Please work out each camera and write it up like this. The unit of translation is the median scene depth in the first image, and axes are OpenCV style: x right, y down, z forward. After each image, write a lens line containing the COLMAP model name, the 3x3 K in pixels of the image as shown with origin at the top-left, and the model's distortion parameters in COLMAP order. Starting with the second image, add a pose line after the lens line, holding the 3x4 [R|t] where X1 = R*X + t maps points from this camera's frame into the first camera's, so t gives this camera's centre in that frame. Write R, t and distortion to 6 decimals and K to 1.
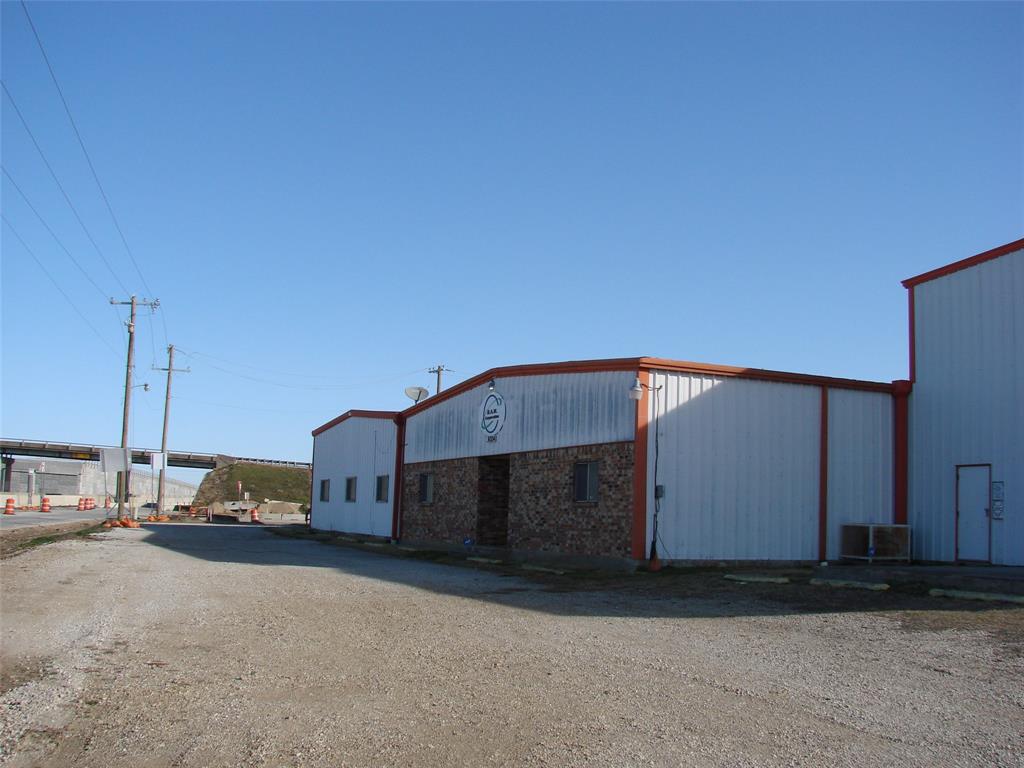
lens RADIAL K [[1119.6, 0, 509.3], [0, 1119.6, 383.8], [0, 0, 1]] dist [-0.208247, 0.271712]
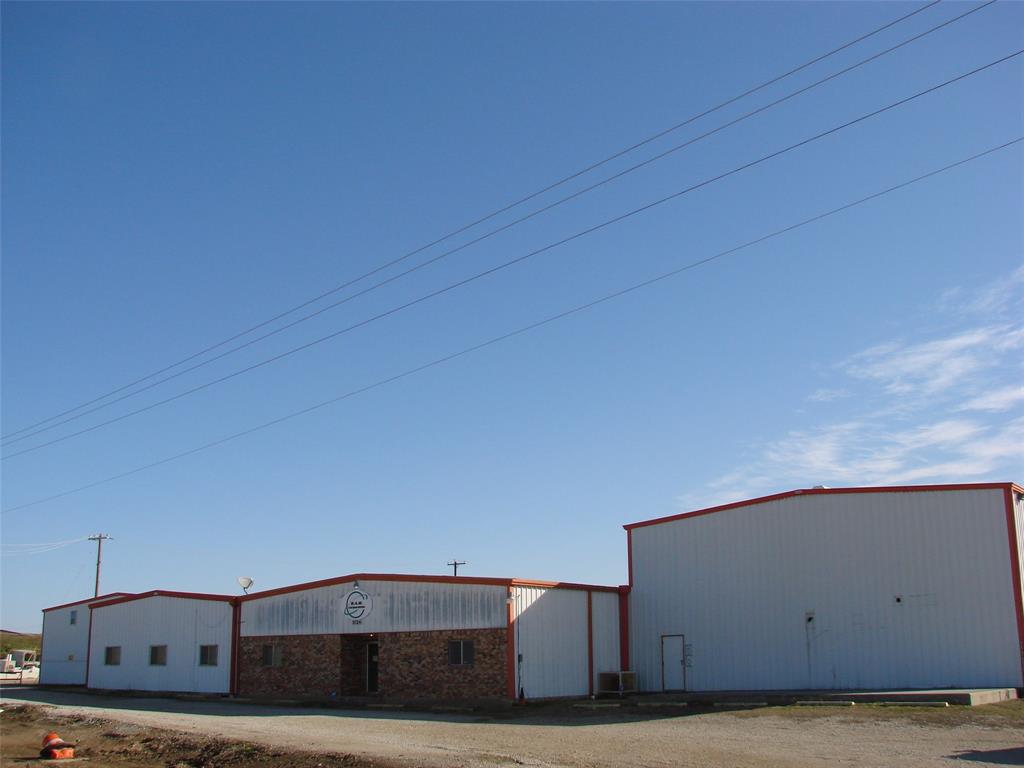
lens RADIAL K [[1119.6, 0, 509.3], [0, 1119.6, 383.8], [0, 0, 1]] dist [-0.208247, 0.271712]
pose [[0.885635, 0.071749, 0.458805, -0.604445], [-0.014110, 0.991694, -0.127847, -0.089615], [-0.464167, 0.106752, 0.879291, -0.454744]]
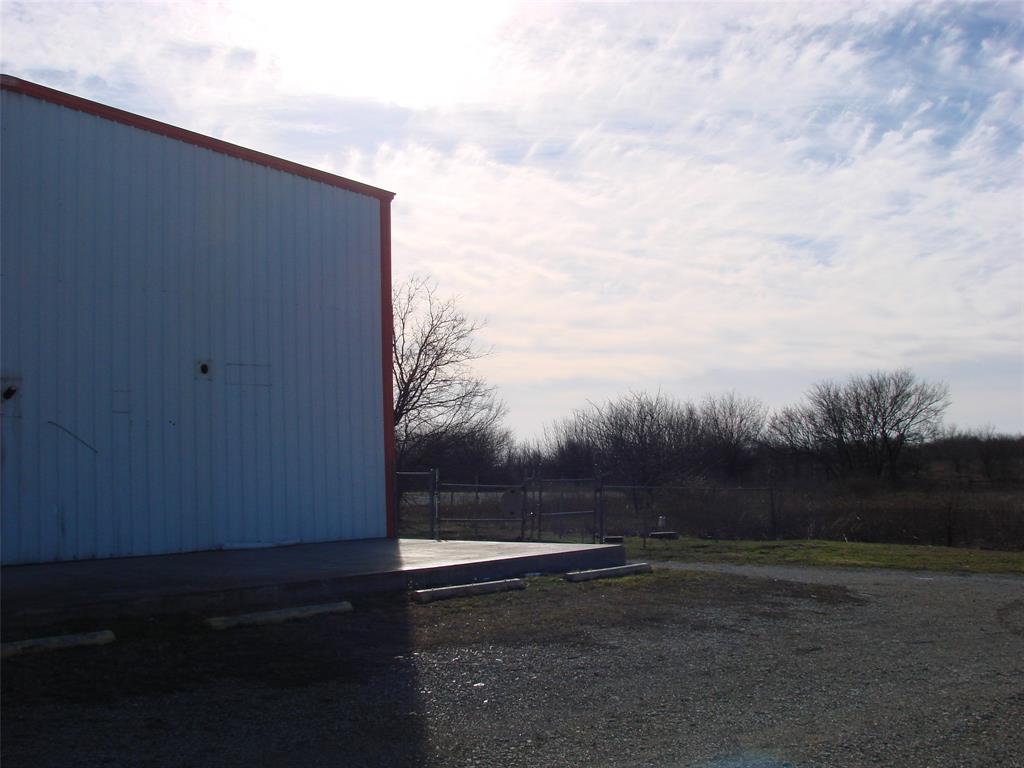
lens RADIAL K [[1119.6, 0, 509.3], [0, 1119.6, 383.8], [0, 0, 1]] dist [-0.208247, 0.271712]
pose [[-0.369993, 0.050294, 0.927672, -0.185457], [-0.092366, 0.991595, -0.090599, 0.058299], [-0.924431, -0.119206, -0.362238, 0.683532]]
